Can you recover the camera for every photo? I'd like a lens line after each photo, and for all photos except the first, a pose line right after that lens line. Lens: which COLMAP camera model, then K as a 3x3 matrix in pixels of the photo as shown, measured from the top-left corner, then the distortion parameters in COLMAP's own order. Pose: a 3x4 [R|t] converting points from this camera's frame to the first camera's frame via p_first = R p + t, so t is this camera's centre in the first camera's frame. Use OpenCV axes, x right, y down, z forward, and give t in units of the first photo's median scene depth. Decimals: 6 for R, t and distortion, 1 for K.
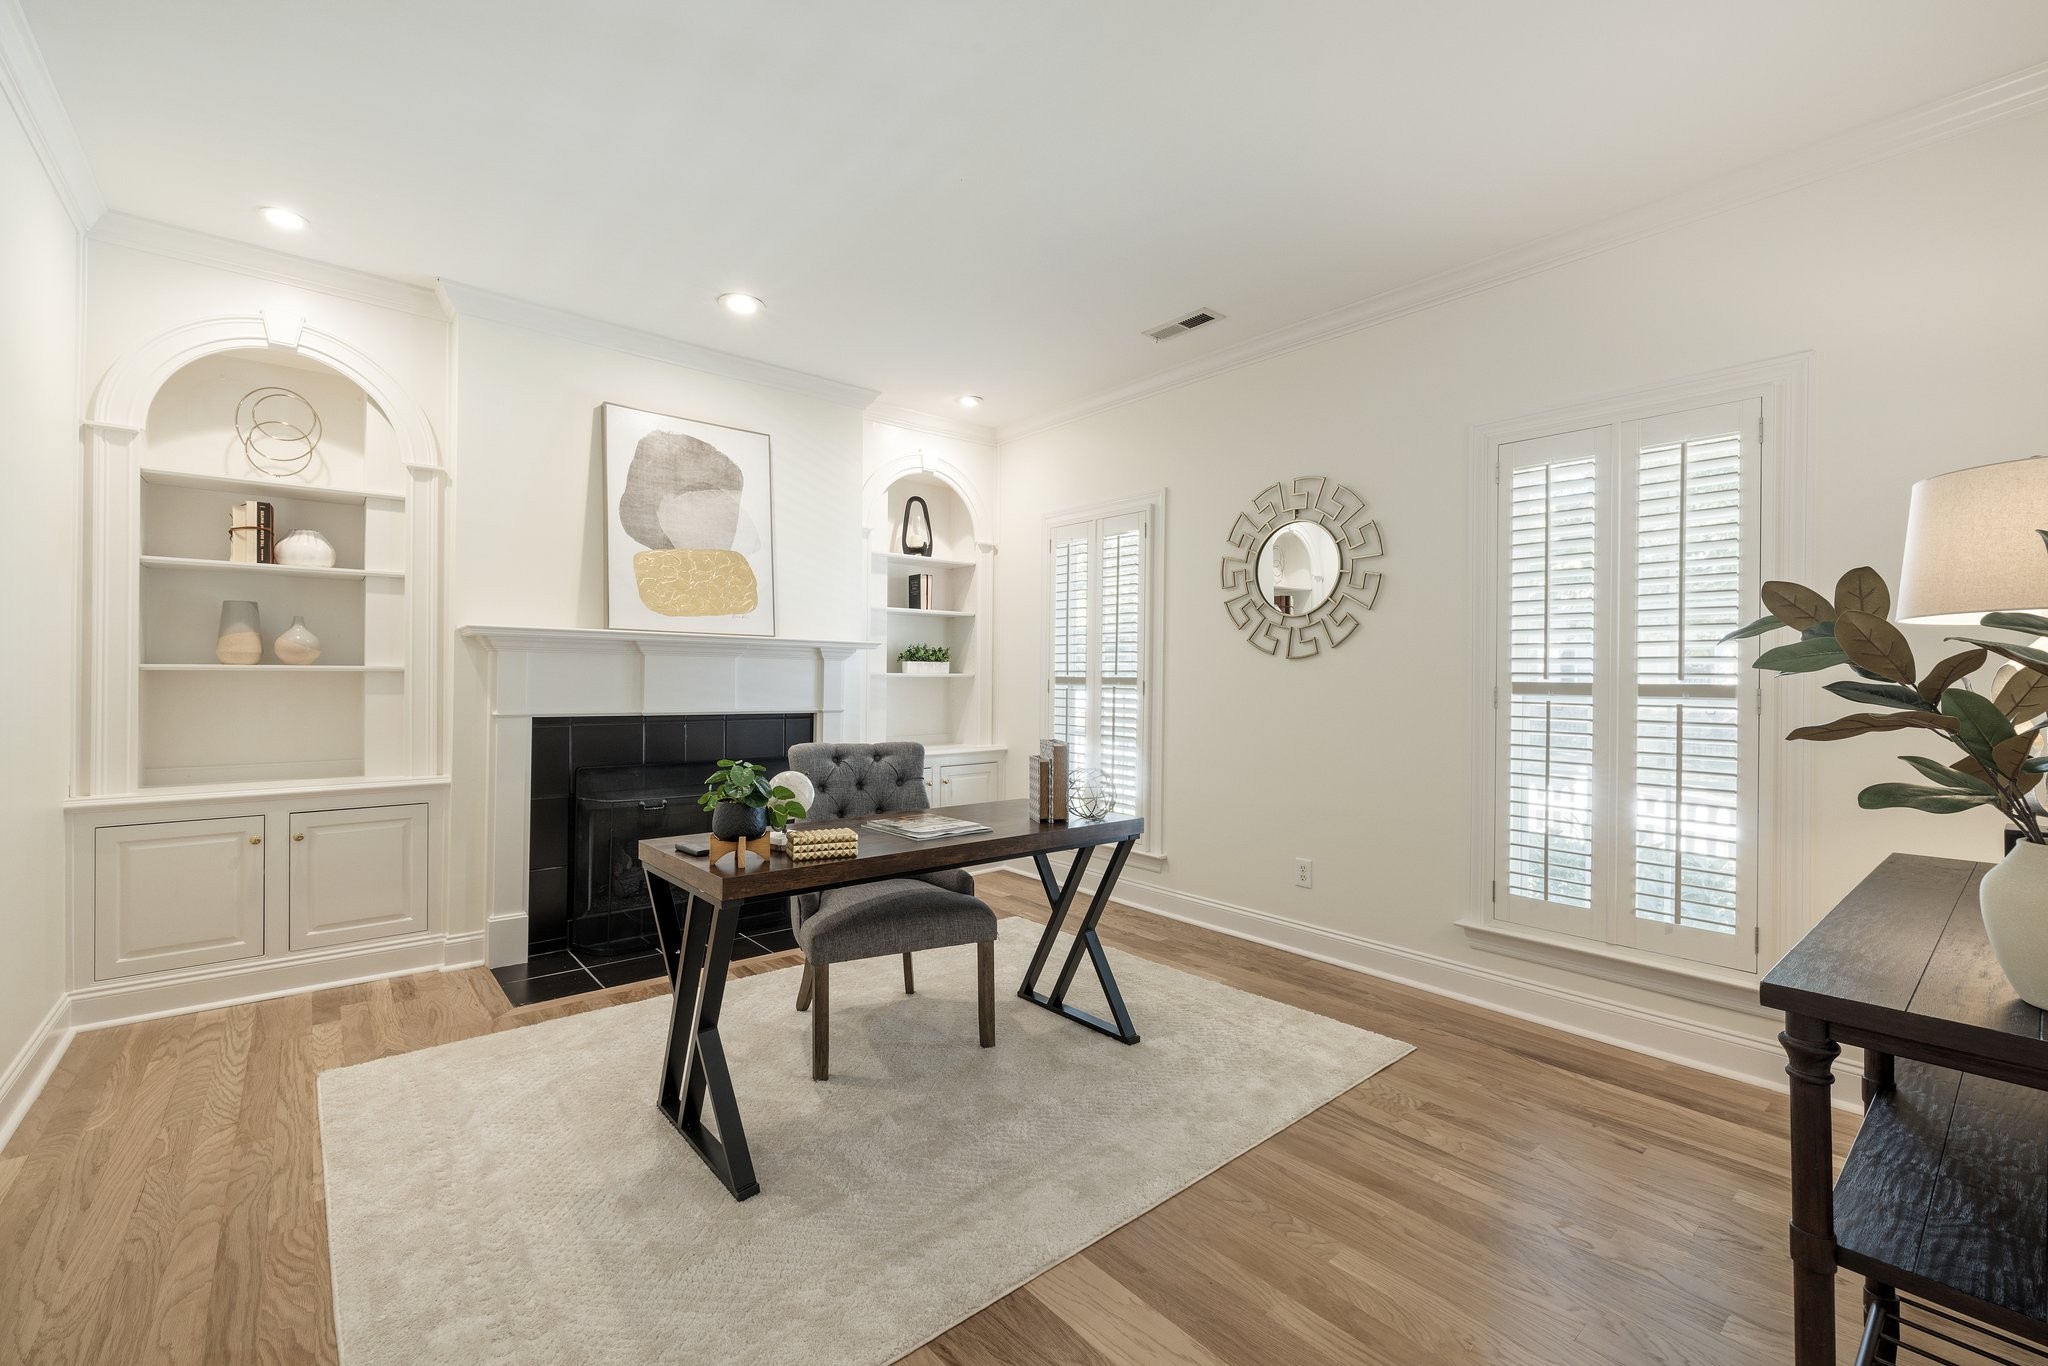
lens RADIAL K [[860.6, 0, 1014.1], [0, 860.6, 676.0], [0, 0, 1]] dist [0.002563, -0.000886]
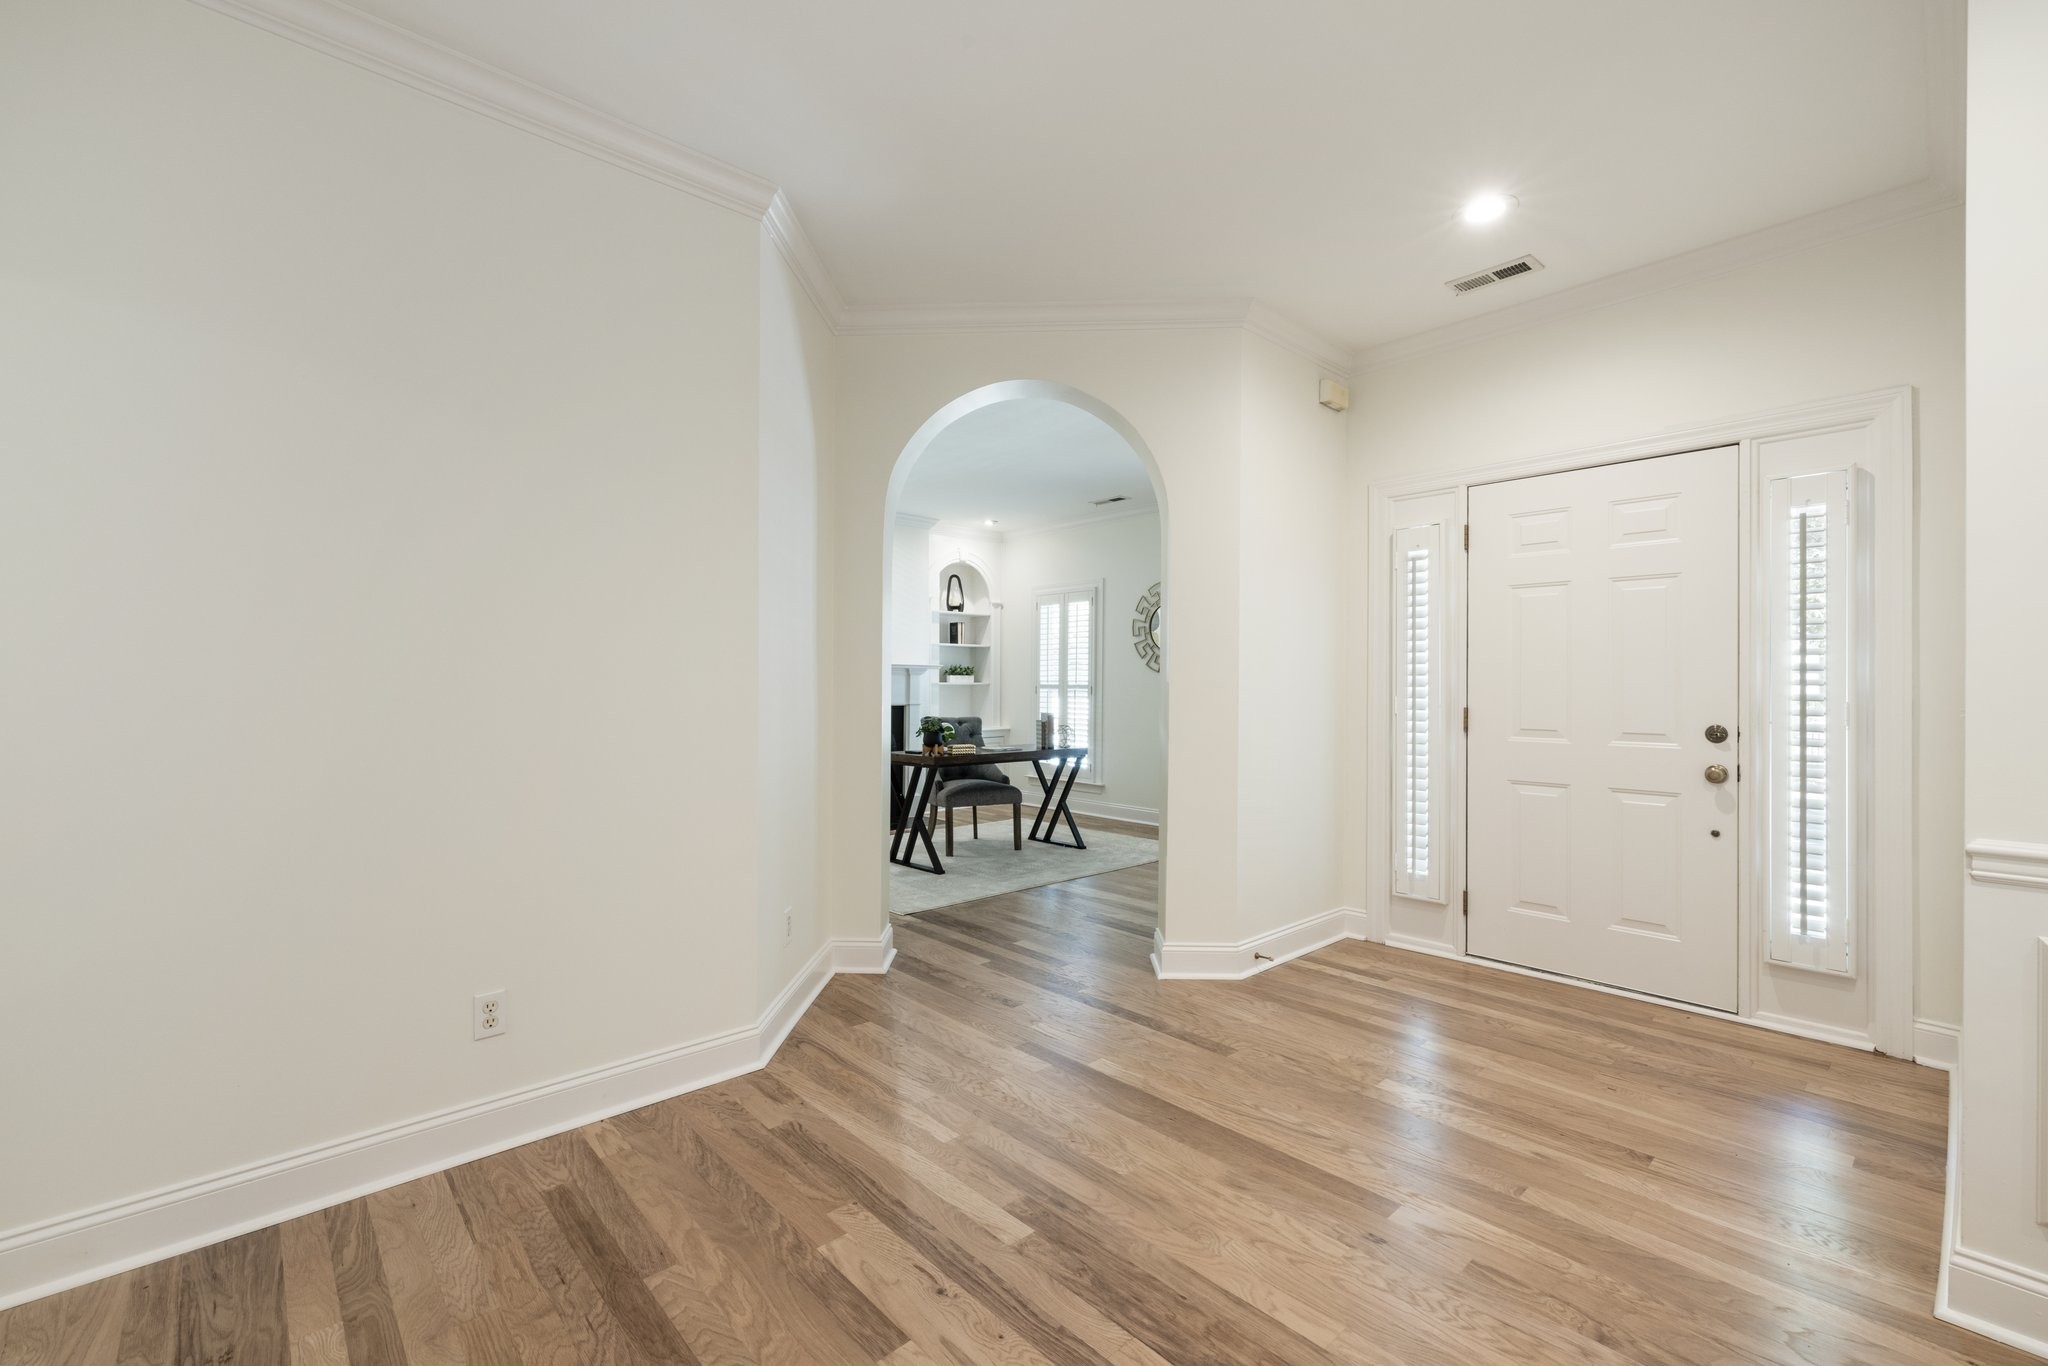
lens RADIAL K [[860.6, 0, 1007.4], [0, 860.6, 689.8], [0, 0, 1]] dist [0.002563, -0.000886]
pose [[0.999389, -0.004666, 0.034626, -0.094708], [0.004363, 0.999952, 0.008799, -0.004173], [-0.034665, -0.008642, 0.999362, -0.864076]]
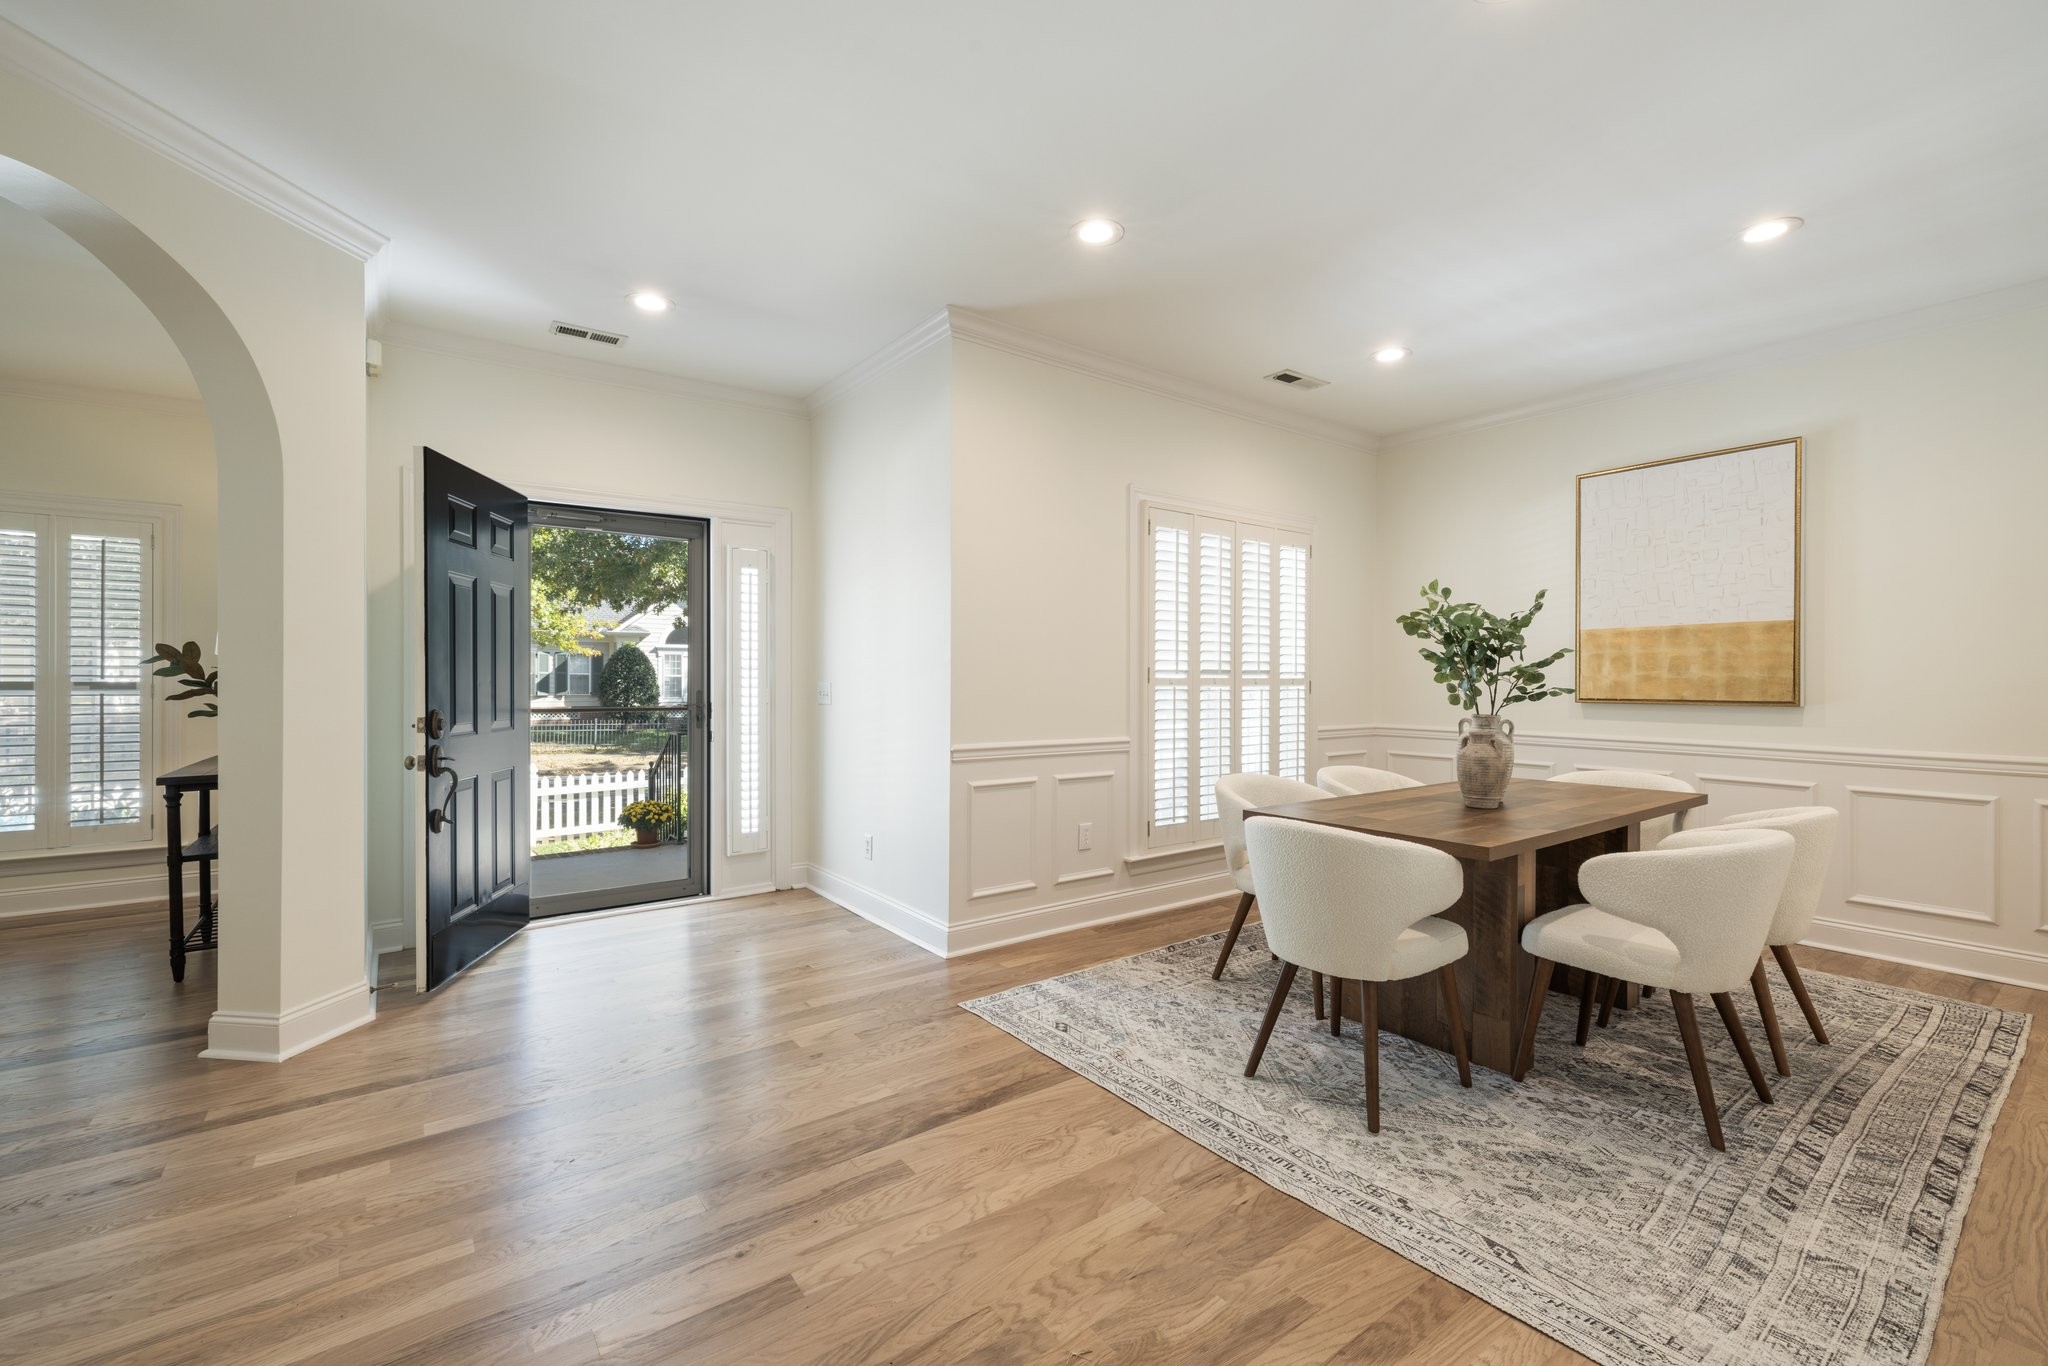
lens RADIAL K [[860.6, 0, 1027.9], [0, 860.6, 680.7], [0, 0, 1]] dist [0.002563, -0.000886]
pose [[0.061559, -0.006607, 0.998082, -0.542346], [-0.000547, 0.999978, 0.006653, -0.003268], [-0.998103, -0.000956, 0.061554, -0.618697]]
